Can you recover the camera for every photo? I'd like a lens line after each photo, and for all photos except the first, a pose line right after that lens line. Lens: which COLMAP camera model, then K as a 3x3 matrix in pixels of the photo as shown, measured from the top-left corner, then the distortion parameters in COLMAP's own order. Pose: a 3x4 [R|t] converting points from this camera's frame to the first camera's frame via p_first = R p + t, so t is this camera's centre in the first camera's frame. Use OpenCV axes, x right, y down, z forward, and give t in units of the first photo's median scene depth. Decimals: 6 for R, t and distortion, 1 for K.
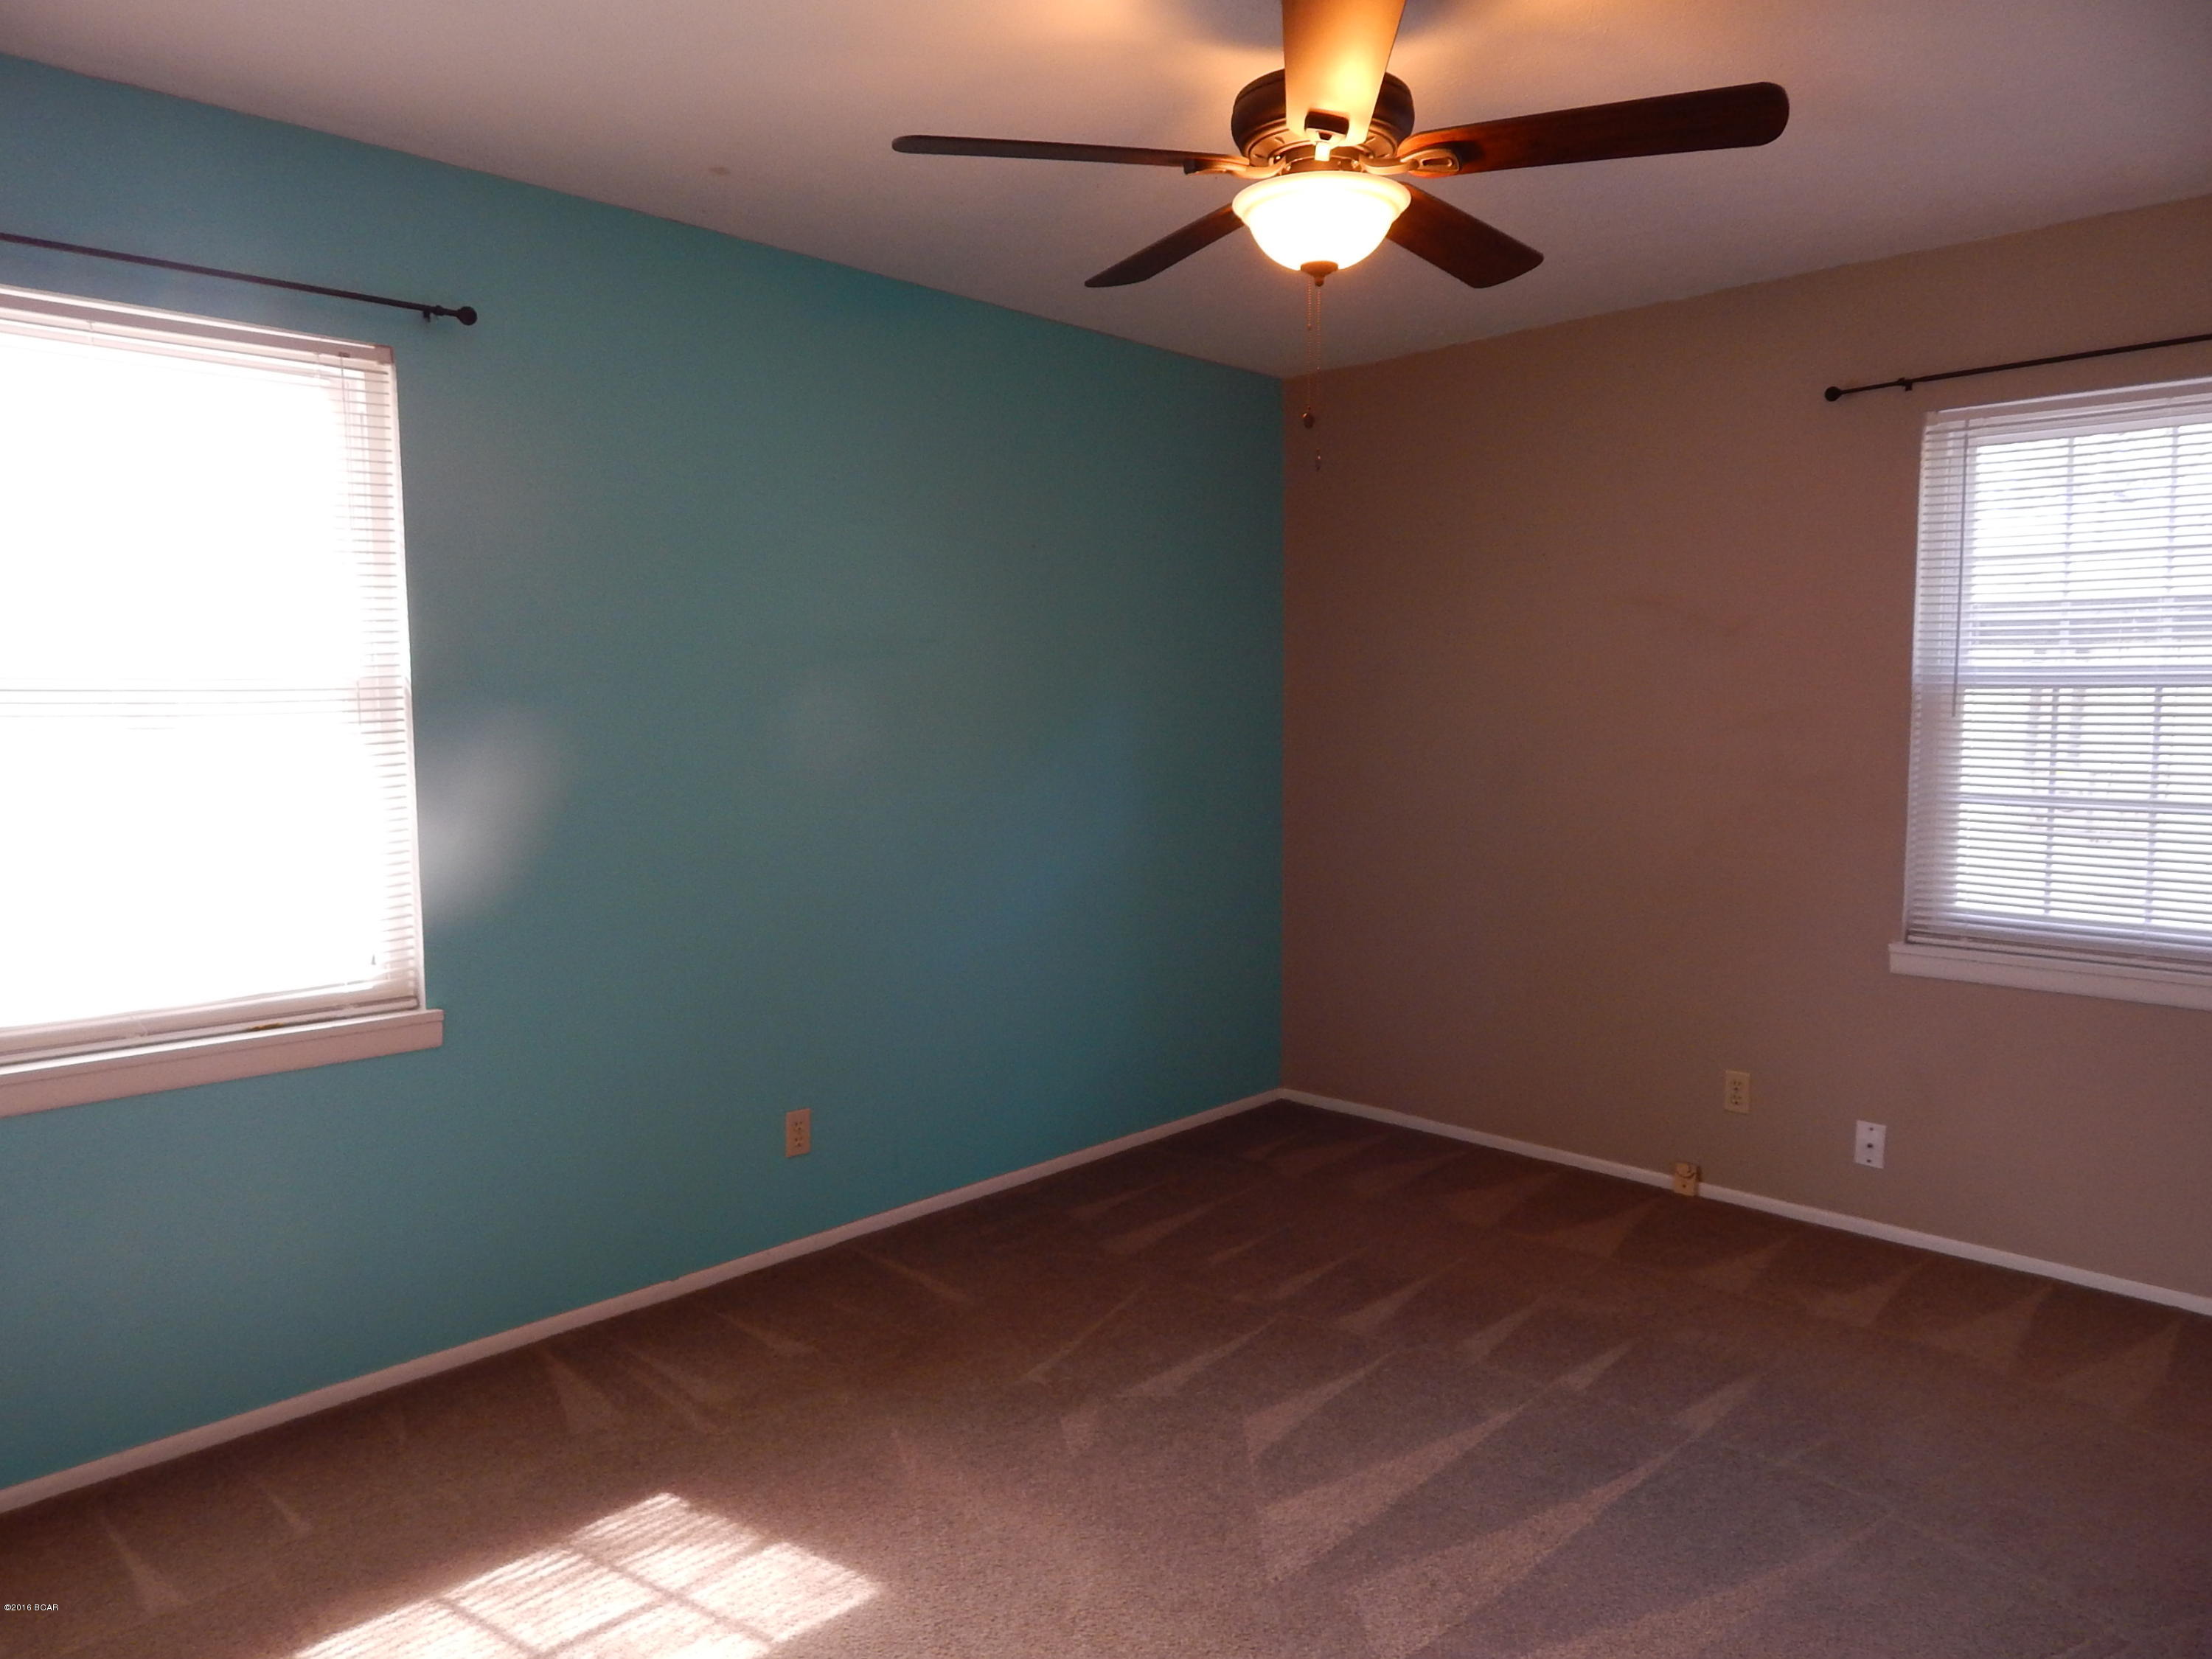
lens RADIAL K [[1464.8, 0, 1103.4], [0, 1464.8, 831.6], [0, 0, 1]] dist [0.006018, -0.004247]
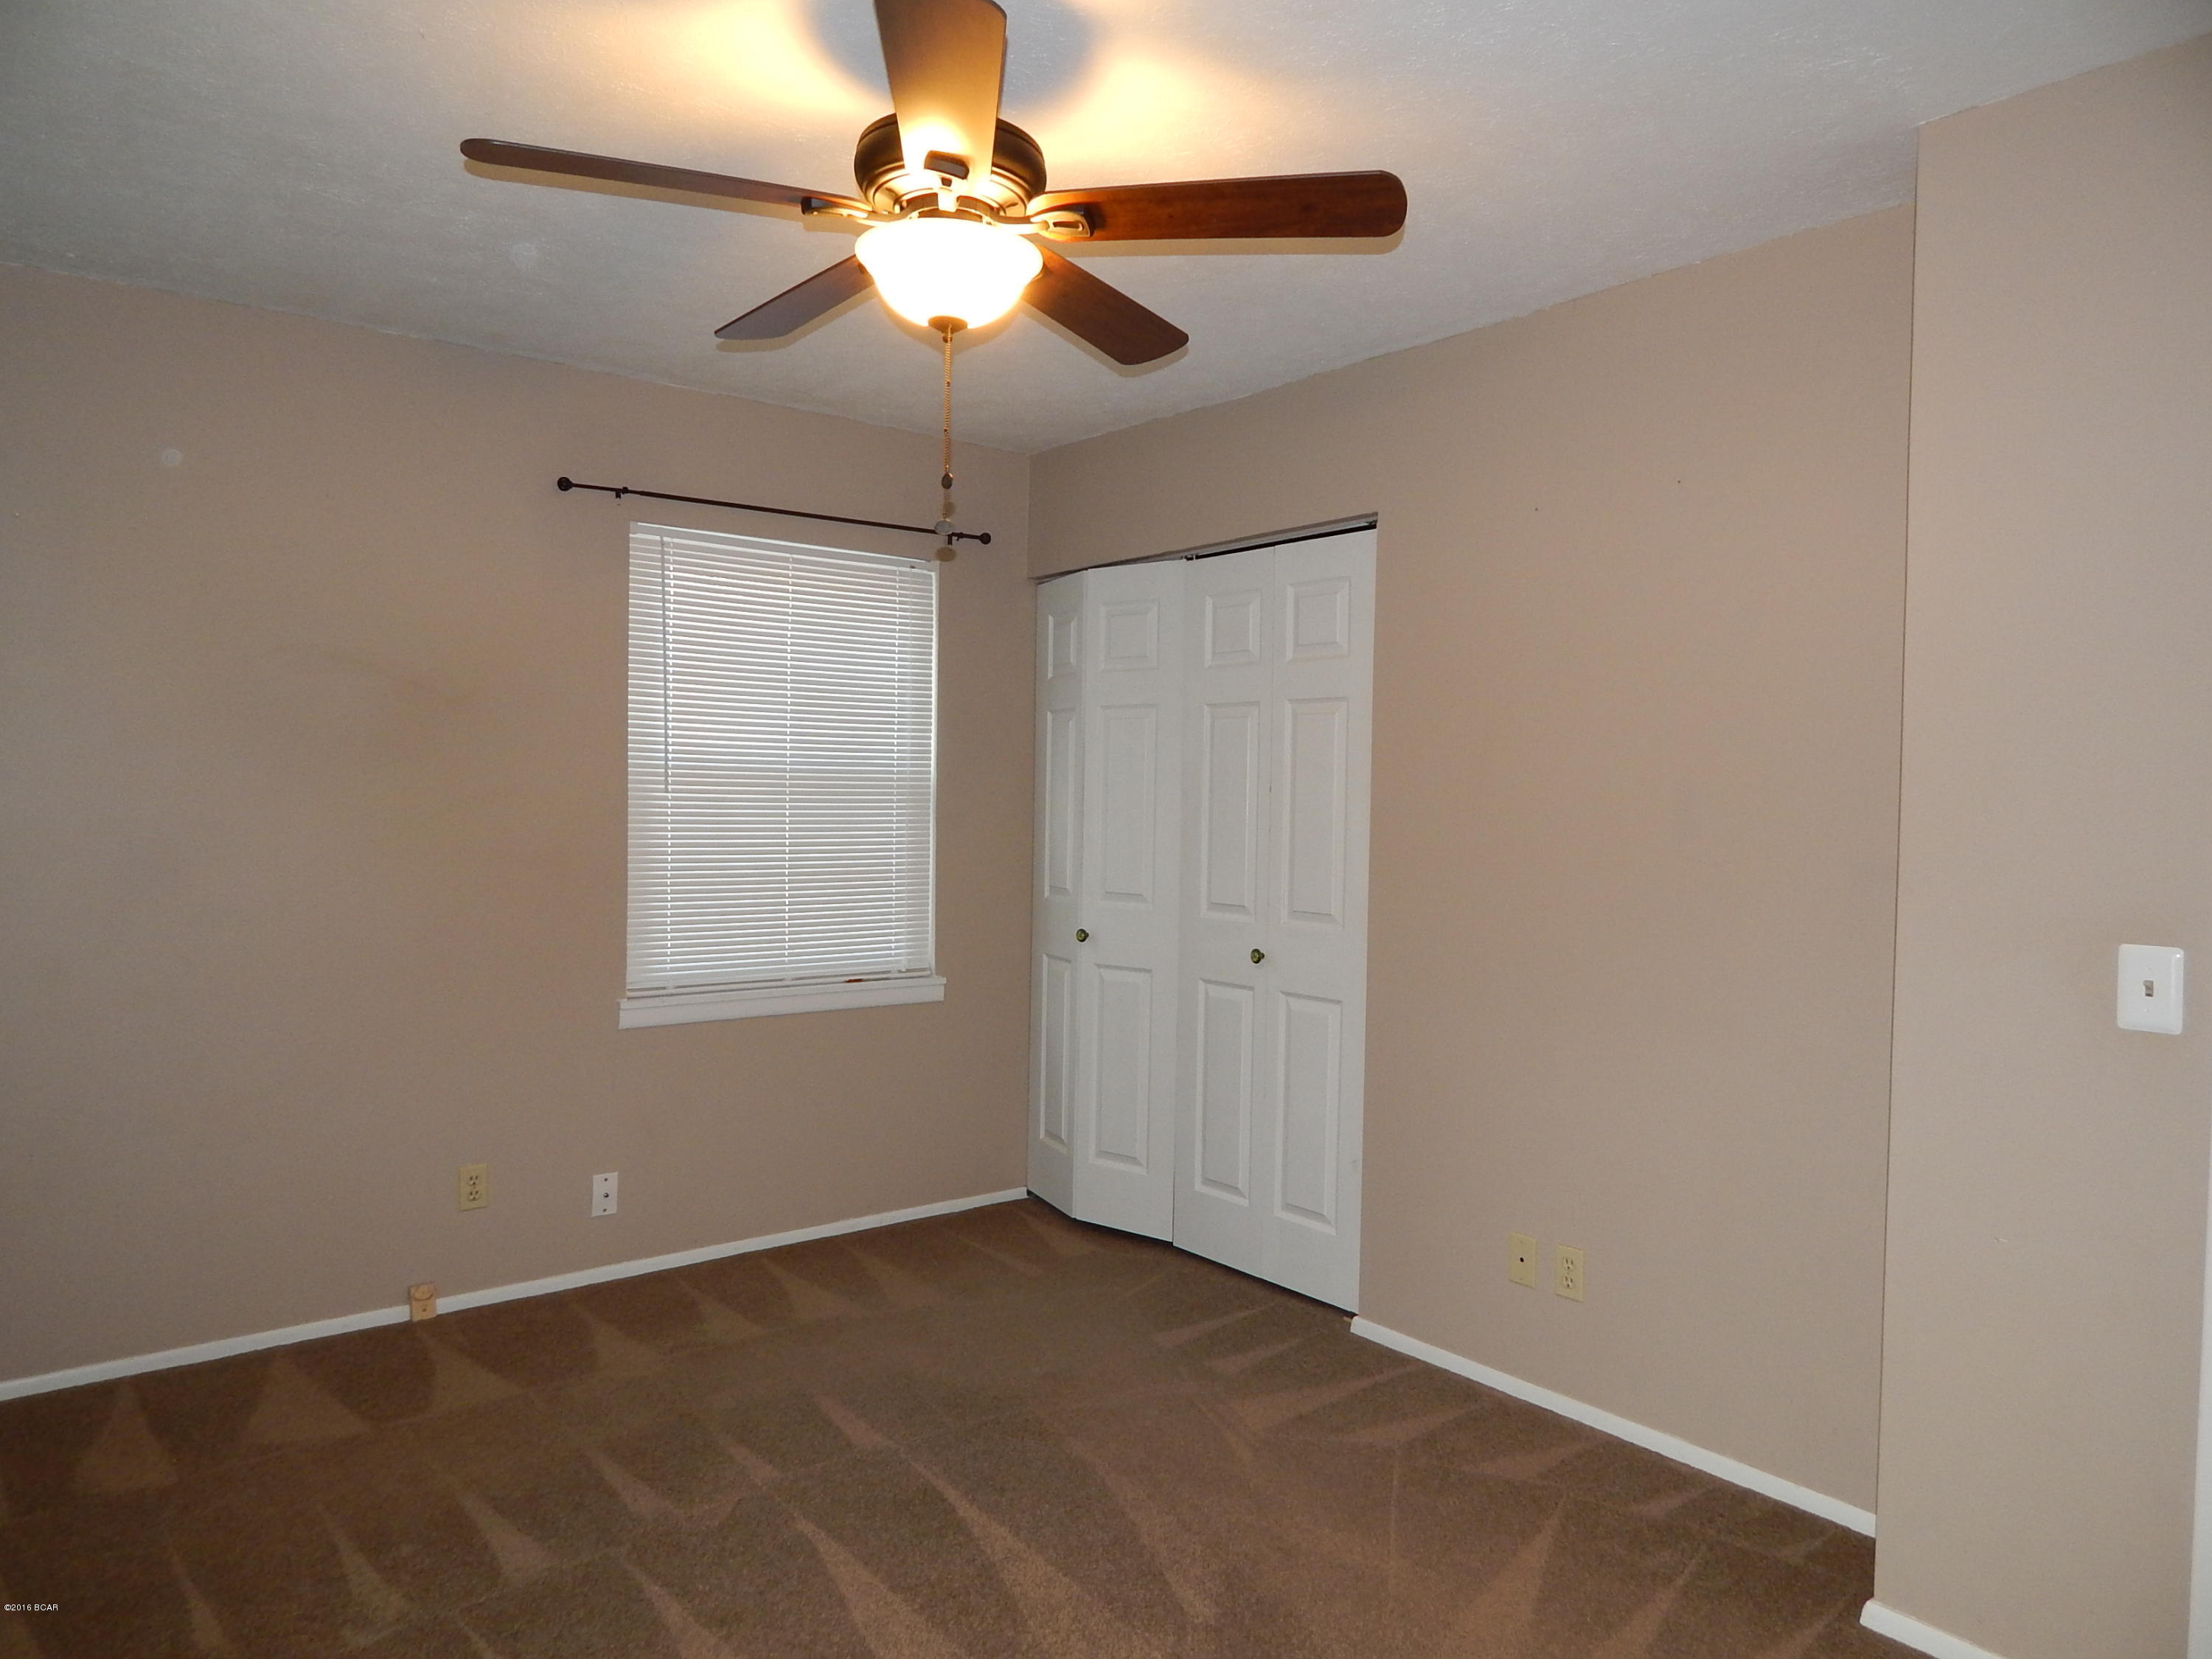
lens RADIAL K [[1464.8, 0, 1103.2], [0, 1464.8, 828.0], [0, 0, 1]] dist [0.006018, -0.004247]
pose [[0.111719, -0.017706, 0.993582, -0.504652], [0.072802, 0.997300, 0.009586, -0.036187], [-0.991069, 0.071264, 0.112706, 0.522840]]
